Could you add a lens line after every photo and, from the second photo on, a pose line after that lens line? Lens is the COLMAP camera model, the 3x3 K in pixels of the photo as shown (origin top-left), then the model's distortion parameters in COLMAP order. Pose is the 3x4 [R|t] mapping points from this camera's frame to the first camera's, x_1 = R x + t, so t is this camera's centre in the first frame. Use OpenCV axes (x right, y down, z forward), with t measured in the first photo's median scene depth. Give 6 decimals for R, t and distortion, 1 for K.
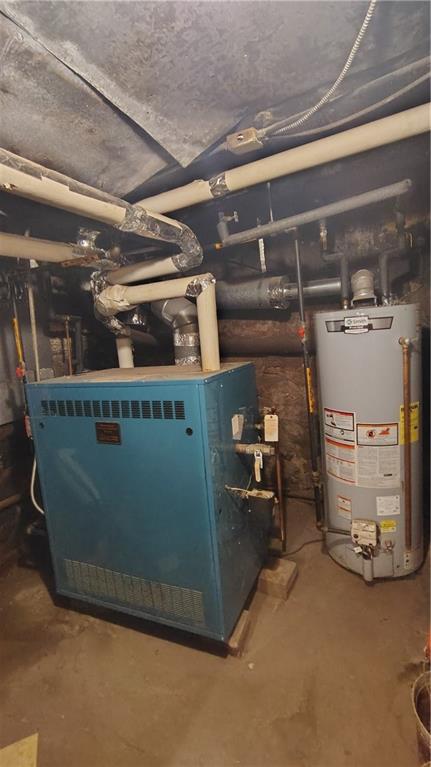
lens RADIAL K [[364.8, 0, 215.7], [0, 364.8, 382.7], [0, 0, 1]] dist [-0.001924, 0.001133]
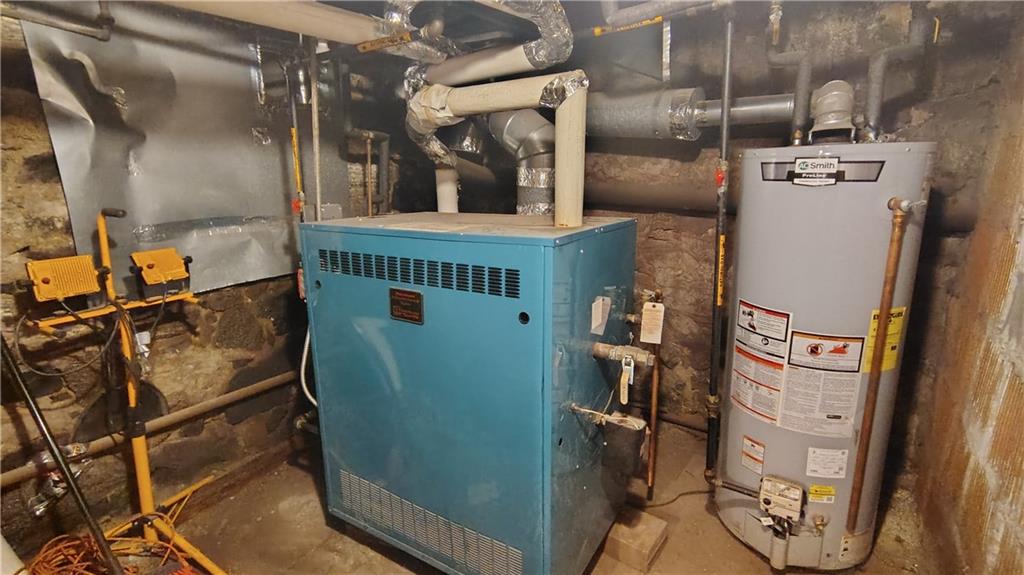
lens RADIAL K [[487.0, 0, 508.4], [0, 487.0, 279.7], [0, 0, 1]] dist [-0.001924, 0.001133]
pose [[0.986903, 0.098258, -0.127934, 0.003197], [-0.088138, 0.992686, 0.082504, -0.001402], [0.135105, -0.070148, 0.988345, 0.110096]]
